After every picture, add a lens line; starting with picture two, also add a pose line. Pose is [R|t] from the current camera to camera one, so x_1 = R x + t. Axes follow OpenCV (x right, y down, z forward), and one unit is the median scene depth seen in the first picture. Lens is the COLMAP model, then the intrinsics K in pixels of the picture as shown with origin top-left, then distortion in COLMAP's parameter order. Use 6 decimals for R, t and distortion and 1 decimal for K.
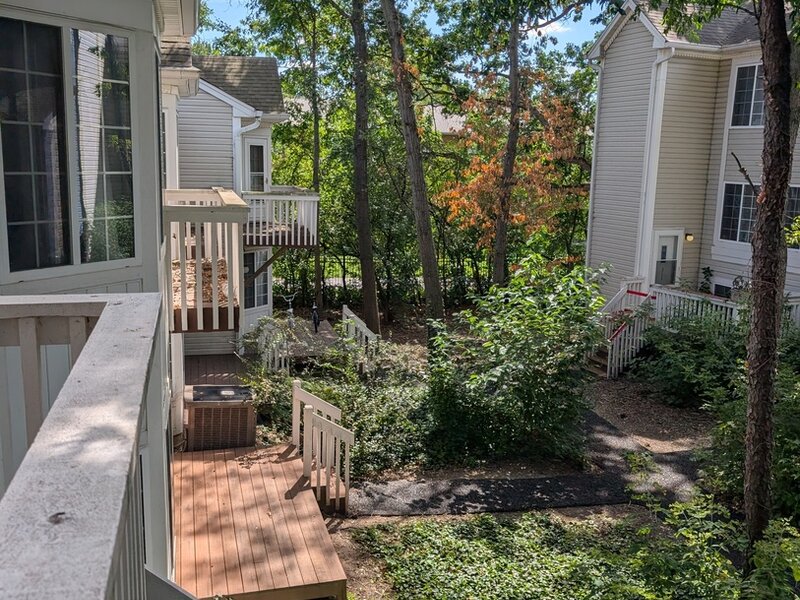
lens RADIAL K [[756.6, 0, 385.0], [0, 756.6, 297.2], [0, 0, 1]] dist [0.065861, -0.119928]
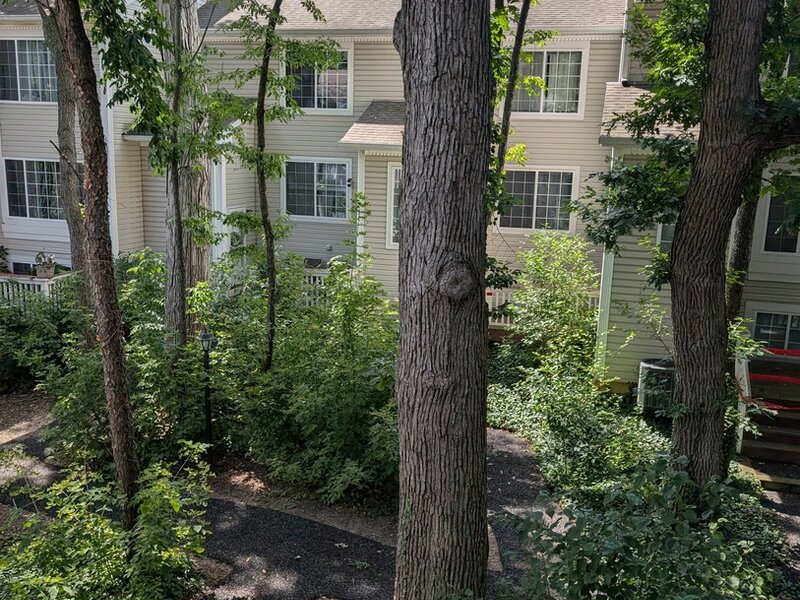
lens RADIAL K [[756.9, 0, 402.5], [0, 756.9, 304.4], [0, 0, 1]] dist [0.066770, -0.126702]
pose [[0.613349, -0.160297, 0.773374, -0.029396], [0.123410, 0.986611, 0.106620, -0.007178], [-0.780111, 0.030046, 0.624919, -0.004331]]
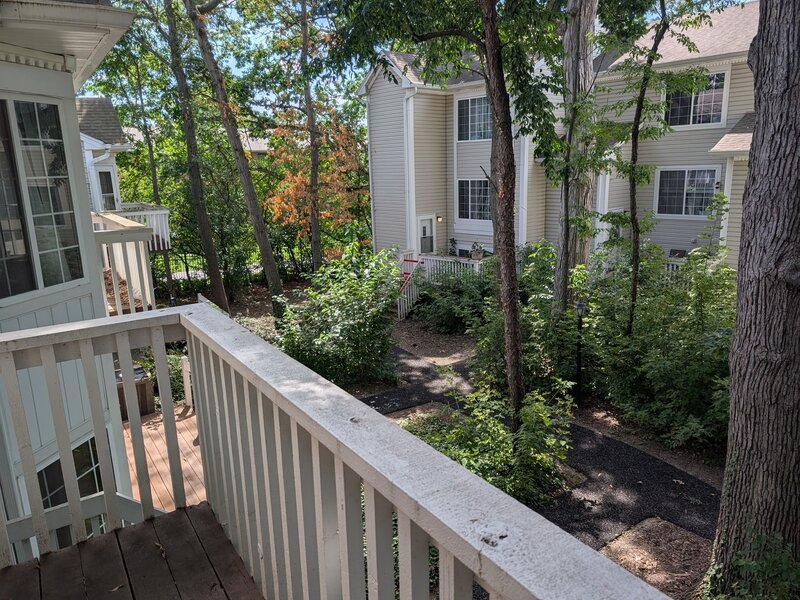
lens RADIAL K [[566.2, 0, 396.5], [0, 566.2, 302.2], [0, 0, 1]] dist [0.027408, -0.036287]
pose [[0.945014, -0.125865, 0.301839, -0.029914], [0.109843, 0.991512, 0.069554, -0.004796], [-0.308031, -0.032574, 0.950818, -0.017262]]
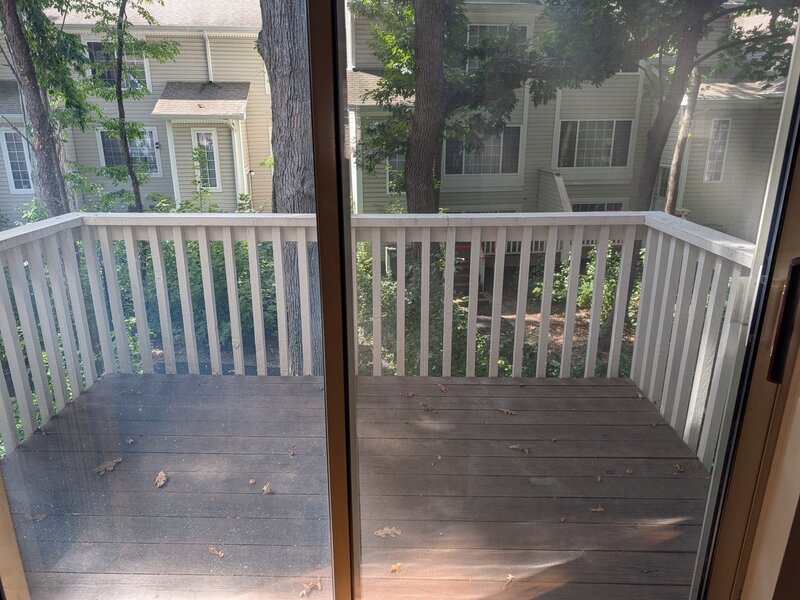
lens RADIAL K [[566.2, 0, 396.5], [0, 566.2, 302.2], [0, 0, 1]] dist [0.027408, -0.036287]
pose [[0.276260, -0.313156, 0.908633, -0.136428], [0.179530, 0.945600, 0.271313, -0.003816], [-0.944166, 0.088174, 0.317452, -0.012837]]
